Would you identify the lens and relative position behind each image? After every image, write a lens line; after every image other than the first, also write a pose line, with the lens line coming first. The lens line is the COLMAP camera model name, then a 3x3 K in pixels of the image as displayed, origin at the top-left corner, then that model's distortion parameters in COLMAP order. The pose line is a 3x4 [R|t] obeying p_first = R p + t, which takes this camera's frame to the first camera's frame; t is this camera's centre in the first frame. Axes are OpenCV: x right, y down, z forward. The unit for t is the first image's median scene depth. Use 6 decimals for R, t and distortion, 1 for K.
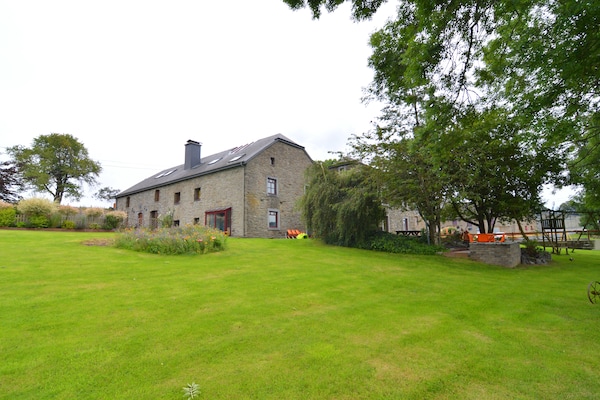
lens RADIAL K [[404.7, 0, 300.0], [0, 404.7, 200.0], [0, 0, 1]] dist [-0.029962, -0.000169]
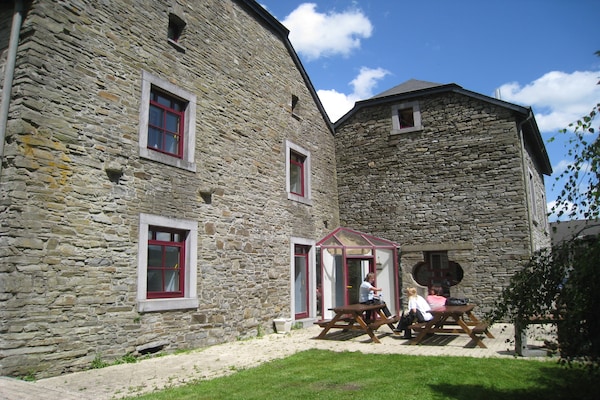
lens RADIAL K [[404.7, 0, 300.0], [0, 404.7, 200.0], [0, 0, 1]] dist [-0.029962, -0.000169]
pose [[0.992350, 0.028210, 0.120194, -0.017158], [-0.019537, 0.997160, -0.072734, 0.025602], [-0.121904, 0.069829, 0.990082, 0.713718]]
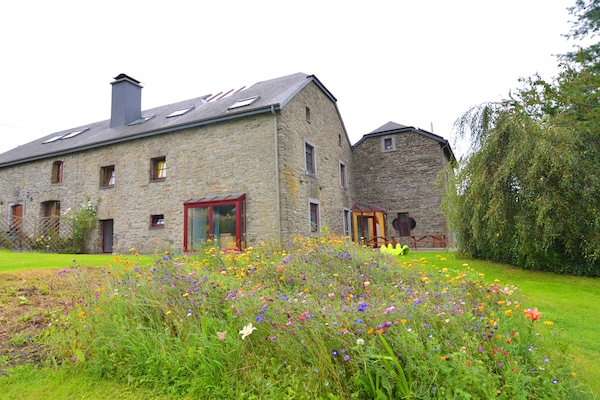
lens RADIAL K [[404.7, 0, 300.0], [0, 404.7, 200.0], [0, 0, 1]] dist [-0.029962, -0.000169]
pose [[0.946553, 0.014119, 0.322240, -0.245727], [-0.015606, 0.999876, 0.002034, 0.021301], [-0.322172, -0.006955, 0.946656, 0.449098]]
